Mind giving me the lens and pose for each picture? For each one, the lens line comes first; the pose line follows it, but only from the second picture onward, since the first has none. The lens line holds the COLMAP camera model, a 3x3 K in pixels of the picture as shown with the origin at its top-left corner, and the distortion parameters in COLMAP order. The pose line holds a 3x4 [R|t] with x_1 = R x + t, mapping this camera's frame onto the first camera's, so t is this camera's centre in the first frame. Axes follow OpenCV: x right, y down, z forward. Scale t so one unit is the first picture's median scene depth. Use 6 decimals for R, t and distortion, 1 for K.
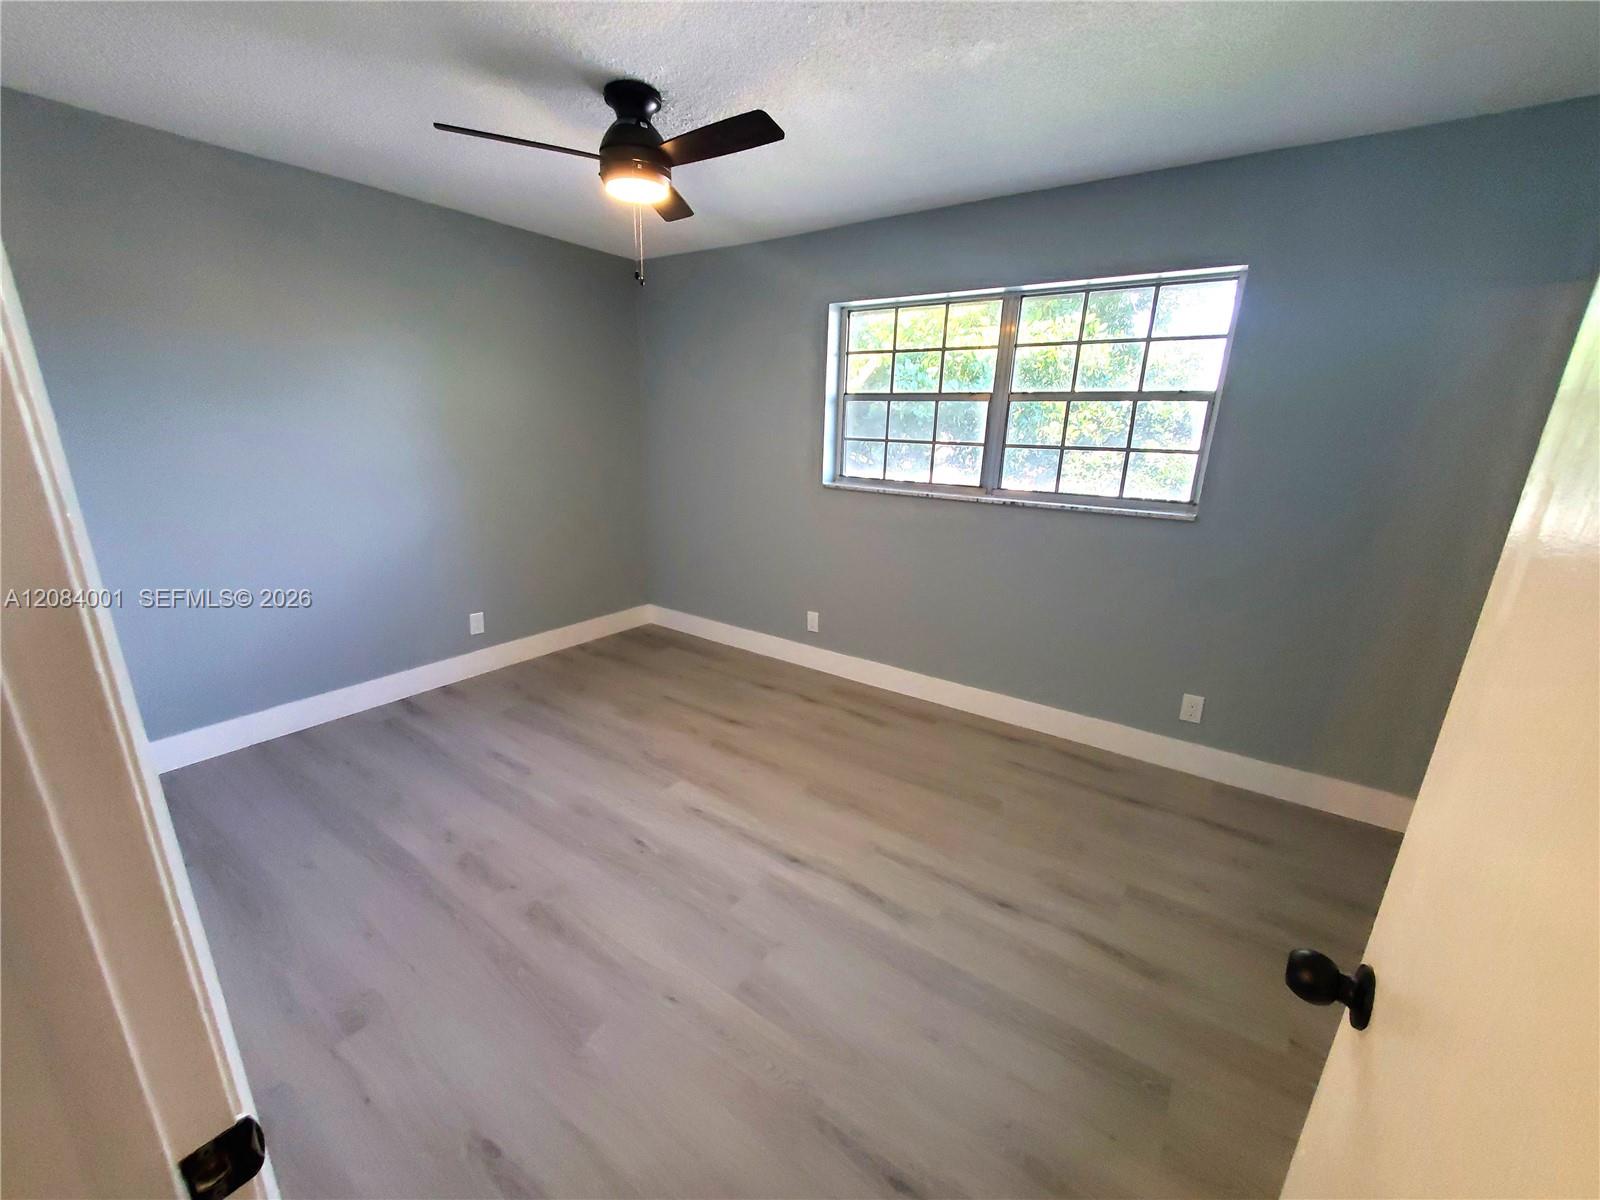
lens RADIAL K [[633.4, 0, 805.9], [0, 633.4, 606.9], [0, 0, 1]] dist [0.004099, 0.000267]
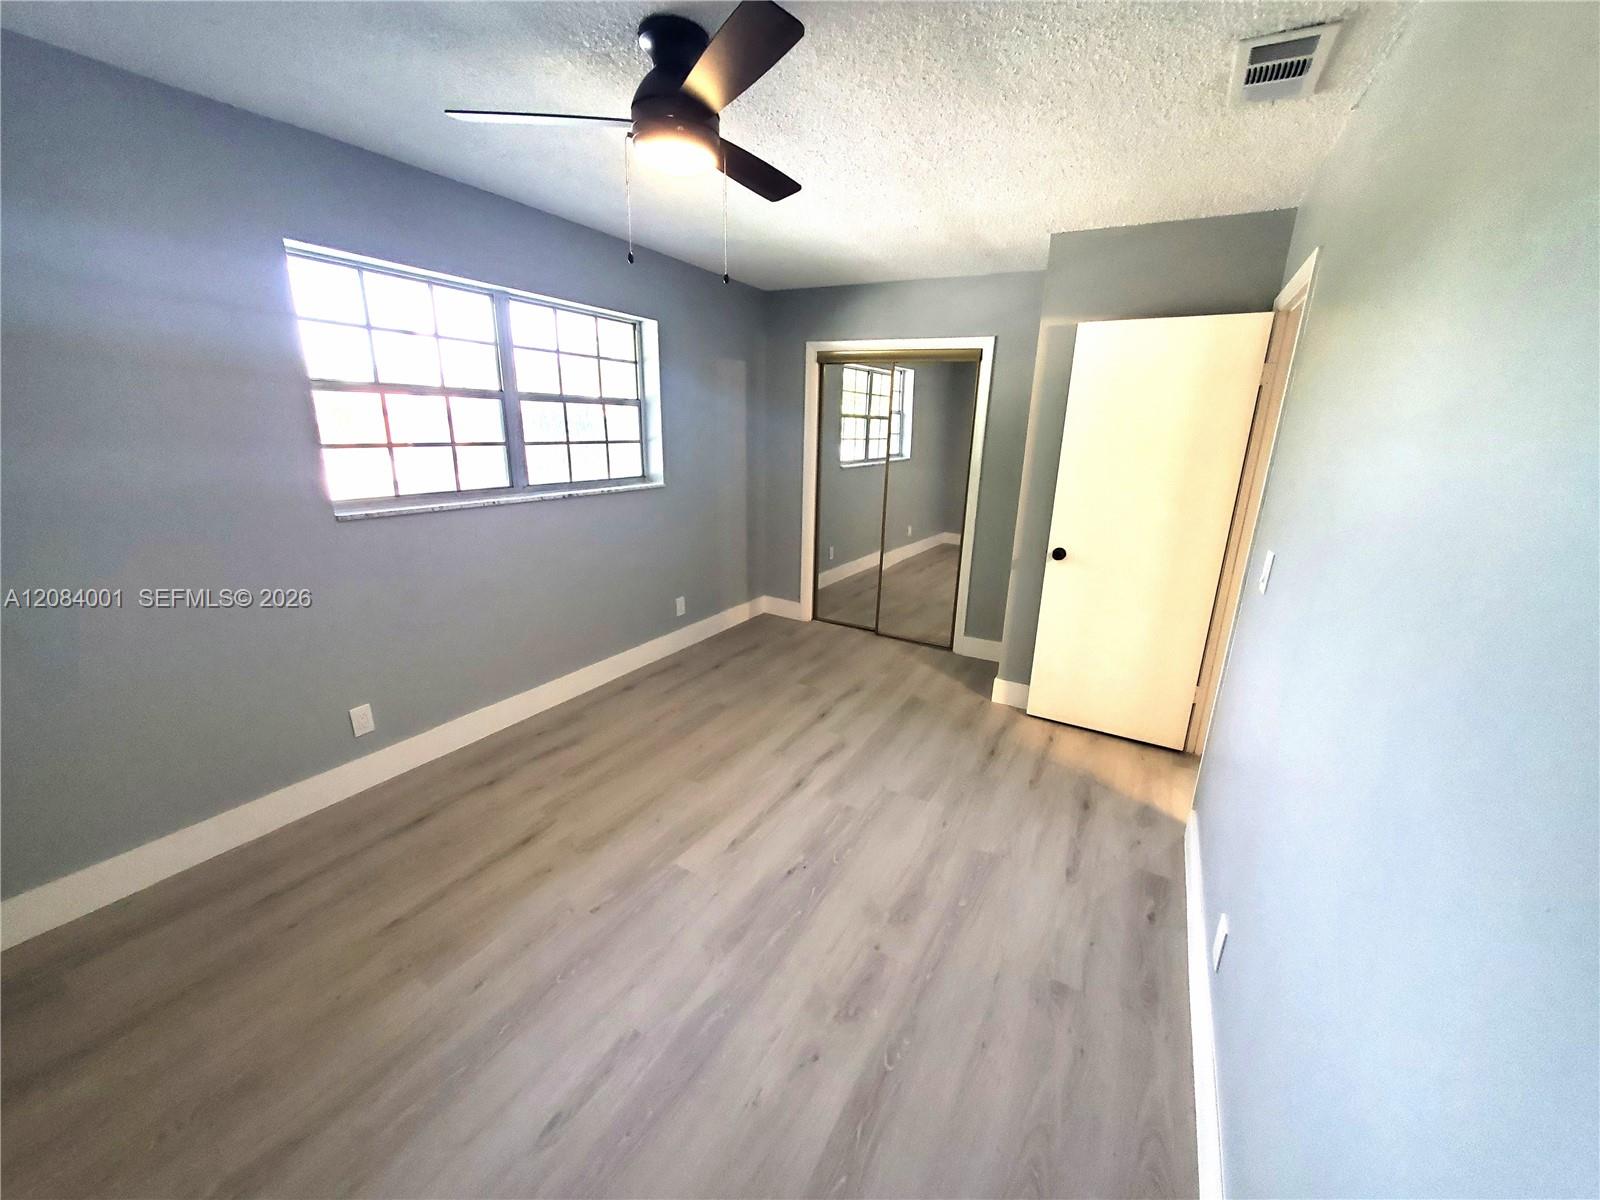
lens RADIAL K [[633.4, 0, 809.3], [0, 633.4, 601.0], [0, 0, 1]] dist [0.004099, 0.000267]
pose [[-0.102289, -0.292433, 0.950800, -0.923179], [0.251358, 0.917198, 0.309139, -0.260763], [-0.962474, 0.270613, -0.020314, 0.761164]]
